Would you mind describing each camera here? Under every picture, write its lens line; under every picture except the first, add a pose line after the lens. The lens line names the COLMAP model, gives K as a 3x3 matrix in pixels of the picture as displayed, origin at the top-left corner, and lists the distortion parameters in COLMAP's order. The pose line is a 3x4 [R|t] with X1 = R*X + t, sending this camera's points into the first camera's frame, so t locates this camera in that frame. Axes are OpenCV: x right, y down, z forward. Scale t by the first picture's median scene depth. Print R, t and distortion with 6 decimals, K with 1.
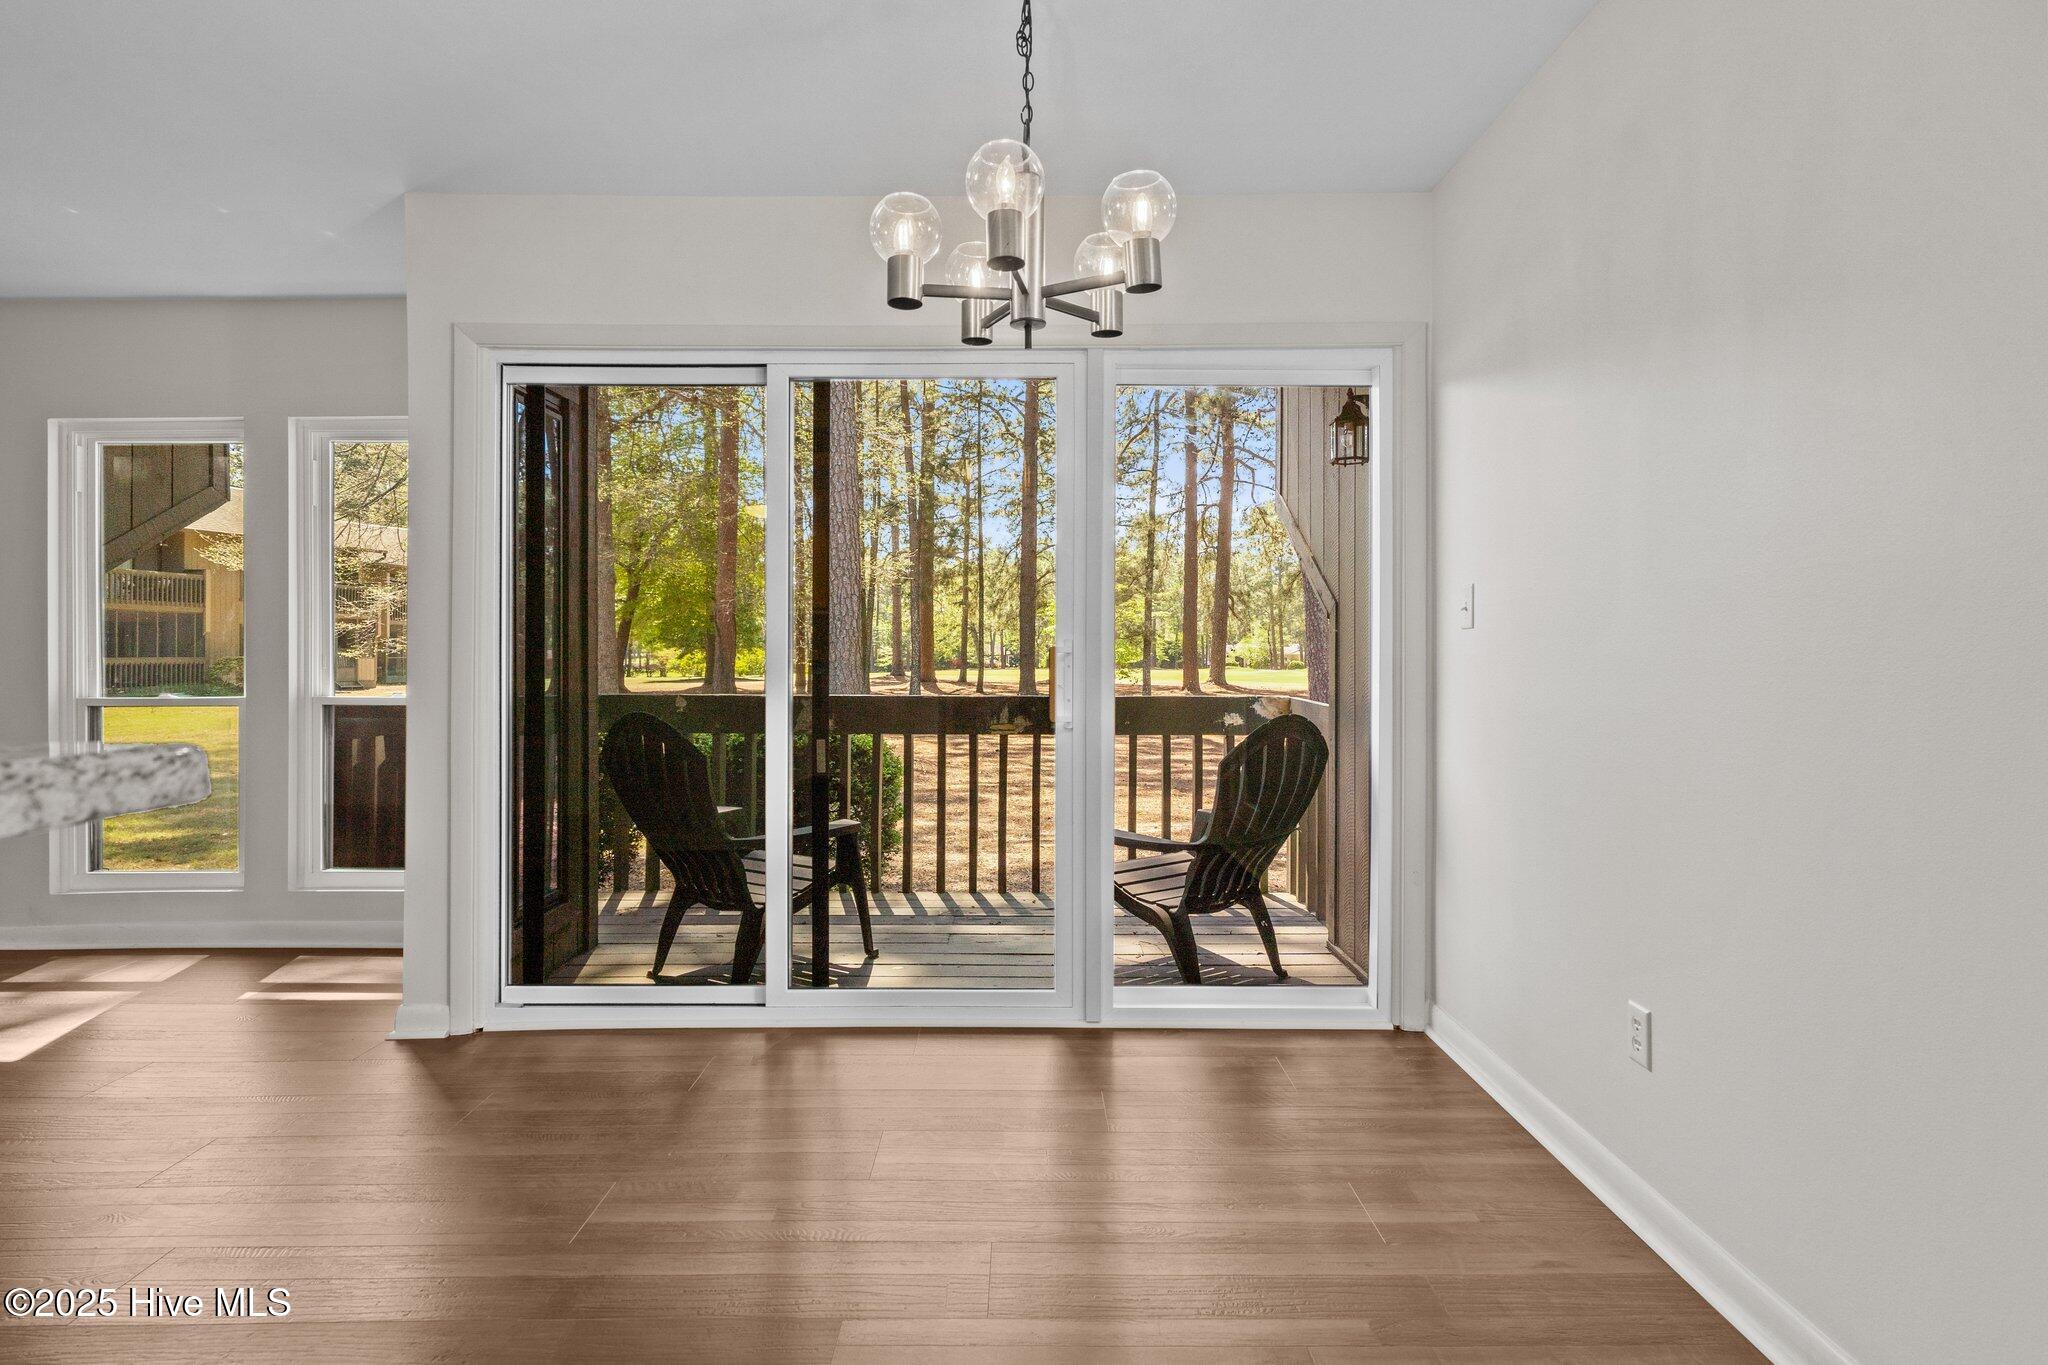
lens RADIAL K [[1062.0, 0, 1027.1], [0, 1062.0, 650.3], [0, 0, 1]] dist [-0.000894, -0.000348]
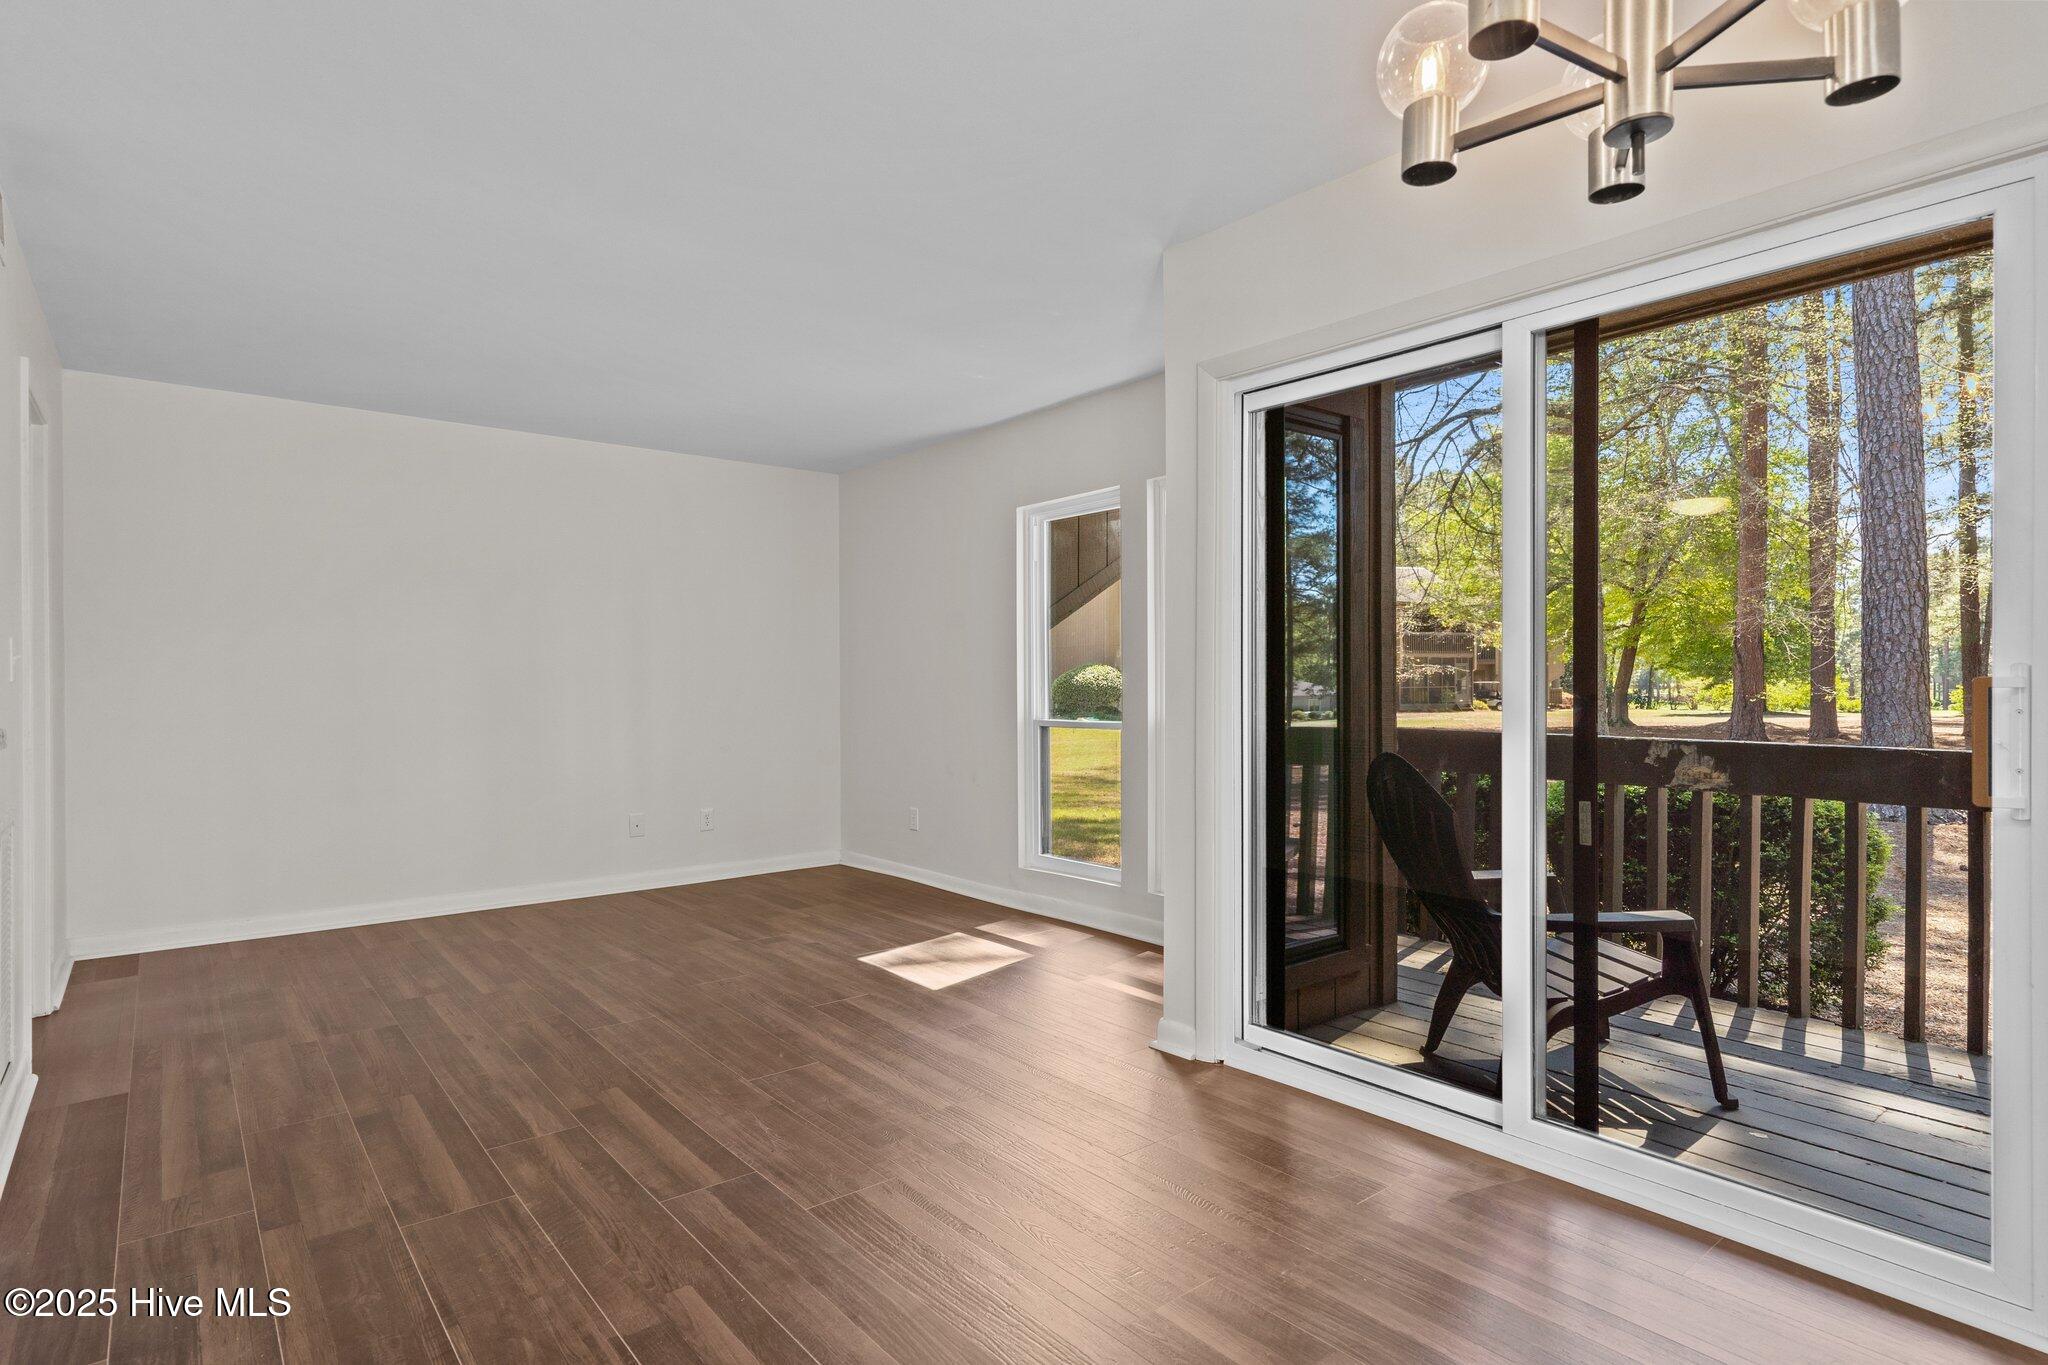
lens RADIAL K [[1065.0, 0, 1024.0], [0, 1065.0, 682.5], [0, 0, 1]] dist [0.001107, 0.001196]
pose [[0.628582, -0.001770, -0.777742, 0.112806], [0.003138, 0.999995, 0.000260, -0.001310], [0.777737, -0.002604, 0.628584, 0.168118]]
